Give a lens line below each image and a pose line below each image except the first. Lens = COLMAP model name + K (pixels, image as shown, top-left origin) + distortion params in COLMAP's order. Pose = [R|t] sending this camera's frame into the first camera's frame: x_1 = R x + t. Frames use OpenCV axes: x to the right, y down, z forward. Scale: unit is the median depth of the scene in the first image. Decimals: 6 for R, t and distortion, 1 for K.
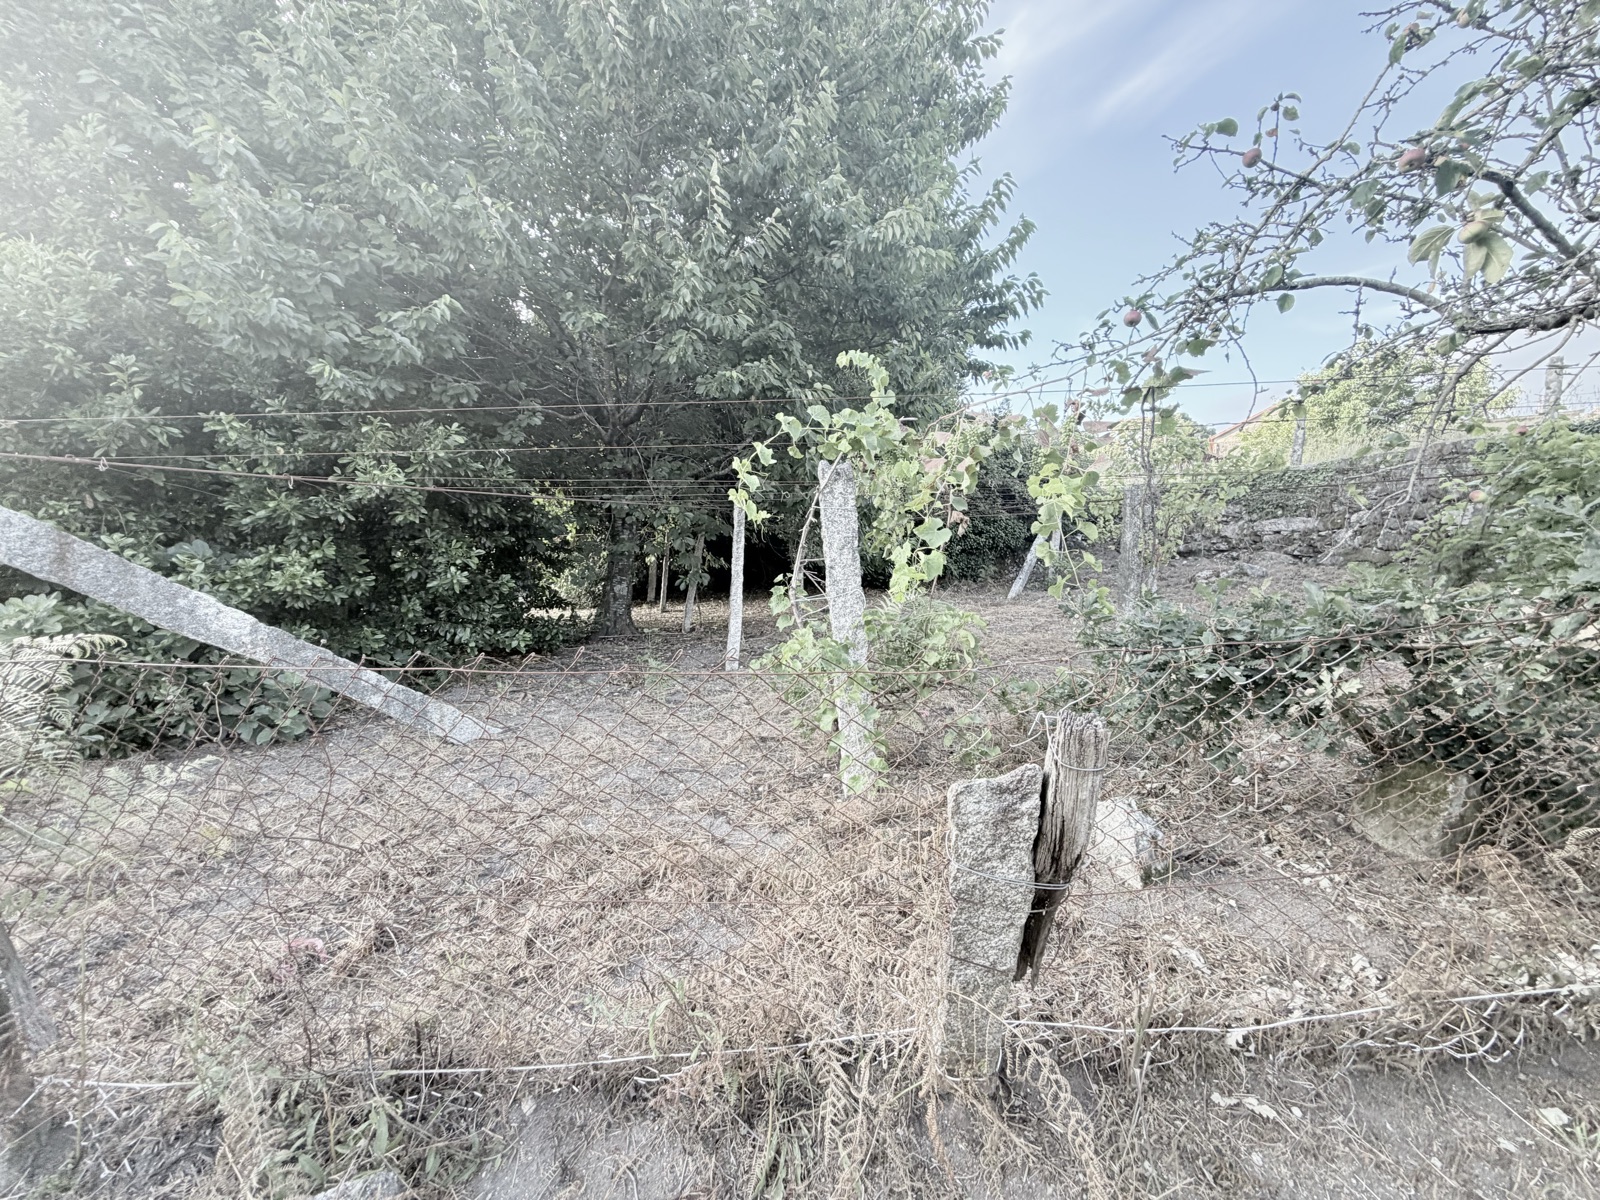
lens RADIAL K [[637.4, 0, 785.4], [0, 637.4, 602.2], [0, 0, 1]] dist [0.001311, 0.000005]
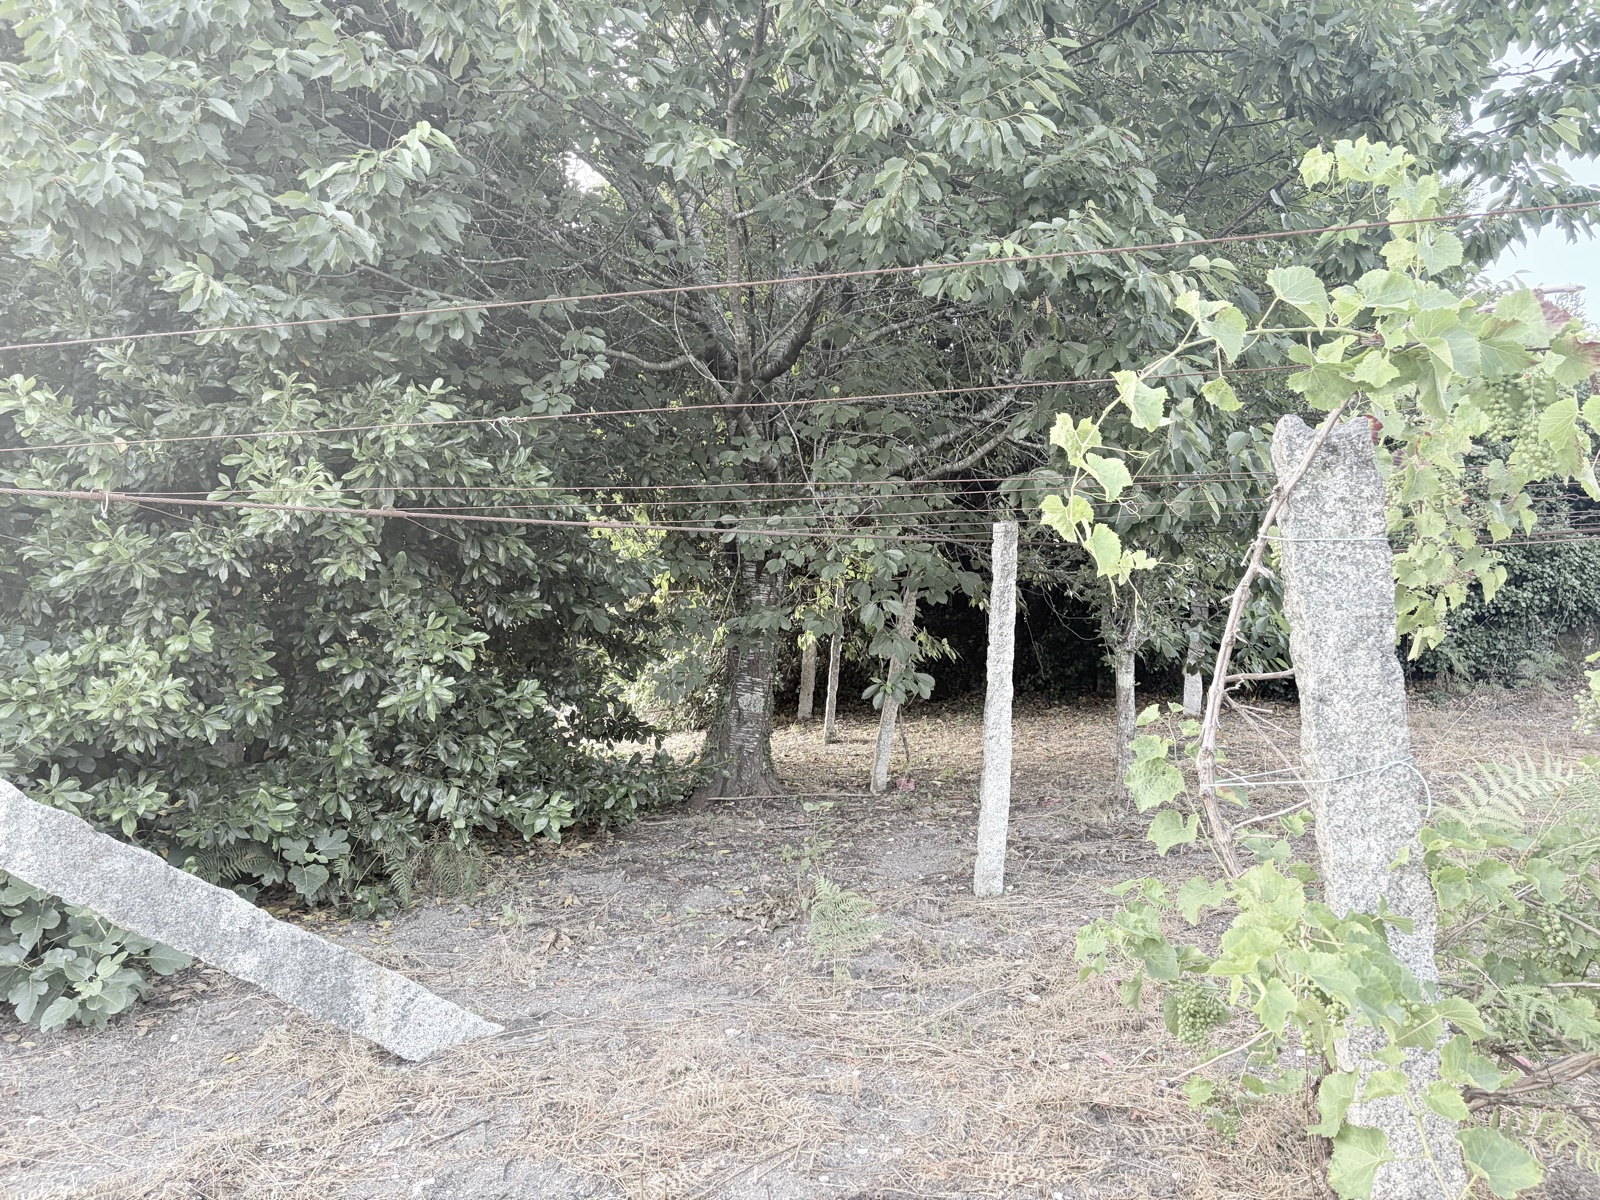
lens RADIAL K [[1206.0, 0, 803.0], [0, 1206.0, 592.2], [0, 0, 1]] dist [0.055718, -0.064301]
pose [[0.978890, -0.008928, -0.204194, -0.047954], [-0.011422, 0.995095, -0.098262, -0.026336], [0.204070, 0.098520, 0.973986, 0.150958]]
